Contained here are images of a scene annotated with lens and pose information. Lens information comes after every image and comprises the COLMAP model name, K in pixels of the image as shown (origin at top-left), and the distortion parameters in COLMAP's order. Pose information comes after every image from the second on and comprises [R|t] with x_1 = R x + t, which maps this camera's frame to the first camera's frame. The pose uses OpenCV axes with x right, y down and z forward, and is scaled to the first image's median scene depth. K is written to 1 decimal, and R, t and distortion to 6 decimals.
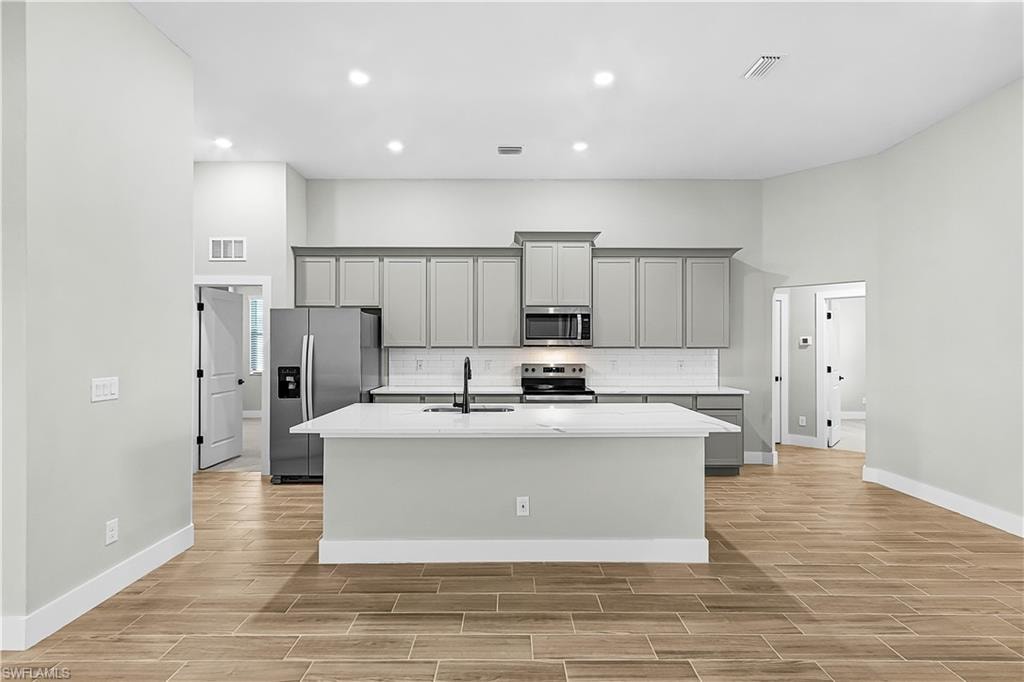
lens RADIAL K [[480.8, 0, 509.8], [0, 480.8, 343.9], [0, 0, 1]] dist [-0.000979, 0.008672]
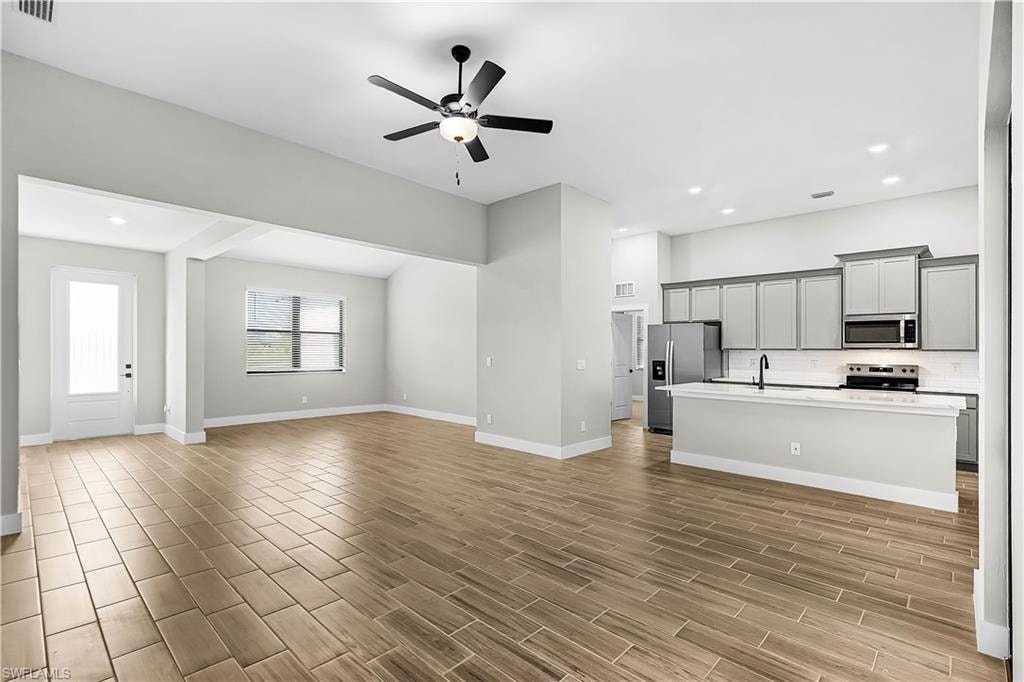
lens RADIAL K [[480.8, 0, 509.8], [0, 480.8, 343.9], [0, 0, 1]] dist [-0.000979, 0.008672]
pose [[0.732187, -0.003980, -0.681092, 0.239508], [-0.002981, 0.999955, -0.009048, 0.006386], [0.681097, 0.008655, 0.732142, -0.455821]]
